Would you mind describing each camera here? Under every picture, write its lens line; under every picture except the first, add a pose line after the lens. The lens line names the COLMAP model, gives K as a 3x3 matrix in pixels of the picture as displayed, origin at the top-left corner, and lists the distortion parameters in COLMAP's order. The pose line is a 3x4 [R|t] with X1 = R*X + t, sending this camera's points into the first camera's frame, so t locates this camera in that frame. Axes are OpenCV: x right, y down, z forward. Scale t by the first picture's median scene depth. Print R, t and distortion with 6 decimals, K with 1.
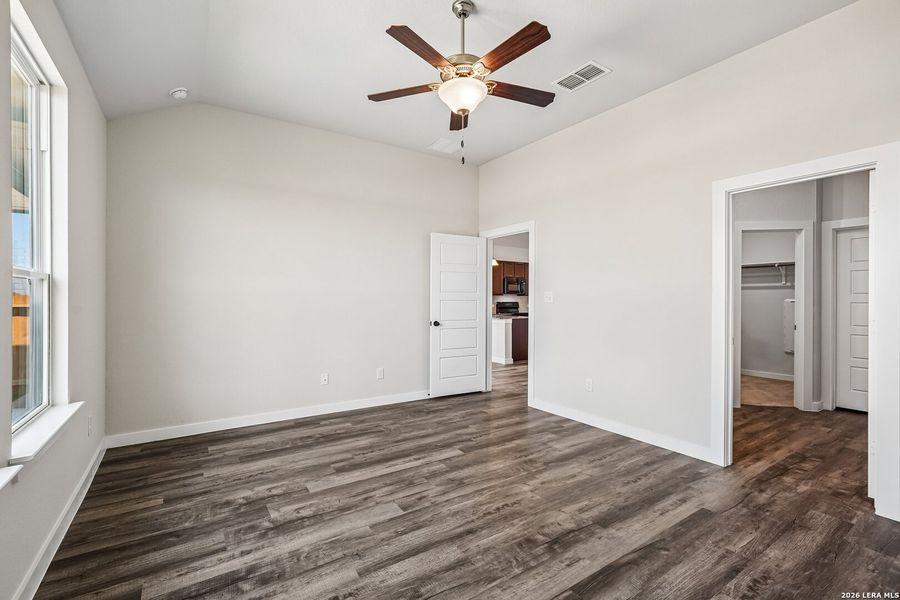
lens RADIAL K [[406.0, 0, 446.6], [0, 406.0, 300.7], [0, 0, 1]] dist [-0.019665, 0.009845]
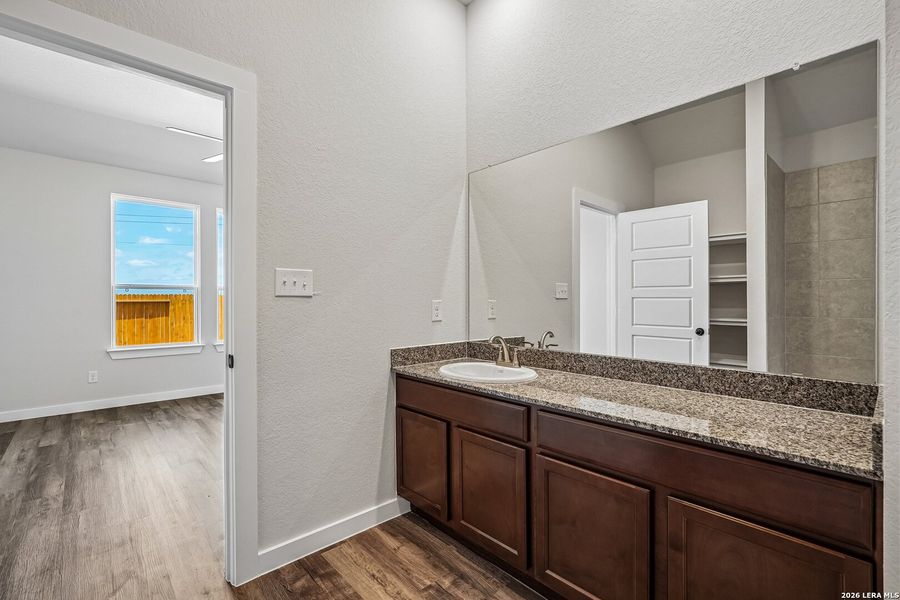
lens RADIAL K [[406.0, 0, 446.6], [0, 406.0, 300.7], [0, 0, 1]] dist [-0.019665, 0.009845]
pose [[0.142849, -0.002613, -0.989741, 1.310325], [0.005263, 0.999984, -0.001880, 0.019063], [0.989730, -0.004941, 0.142861, 1.224189]]
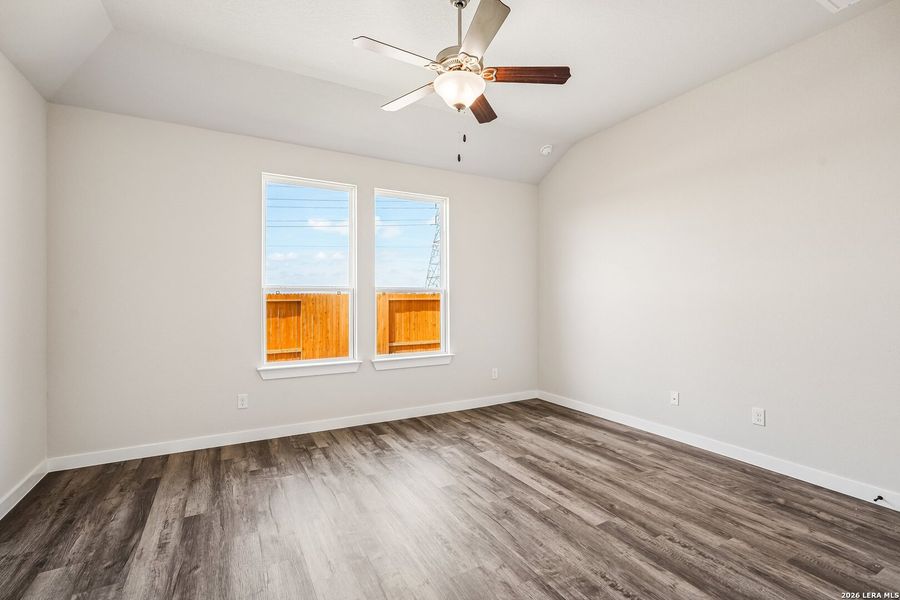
lens RADIAL K [[406.0, 0, 446.6], [0, 406.0, 300.7], [0, 0, 1]] dist [-0.019665, 0.009845]
pose [[-0.085344, 0.003740, -0.996345, 0.804066], [-0.002084, 0.999990, 0.003932, -0.013266], [0.996349, 0.002412, -0.085335, 0.854689]]
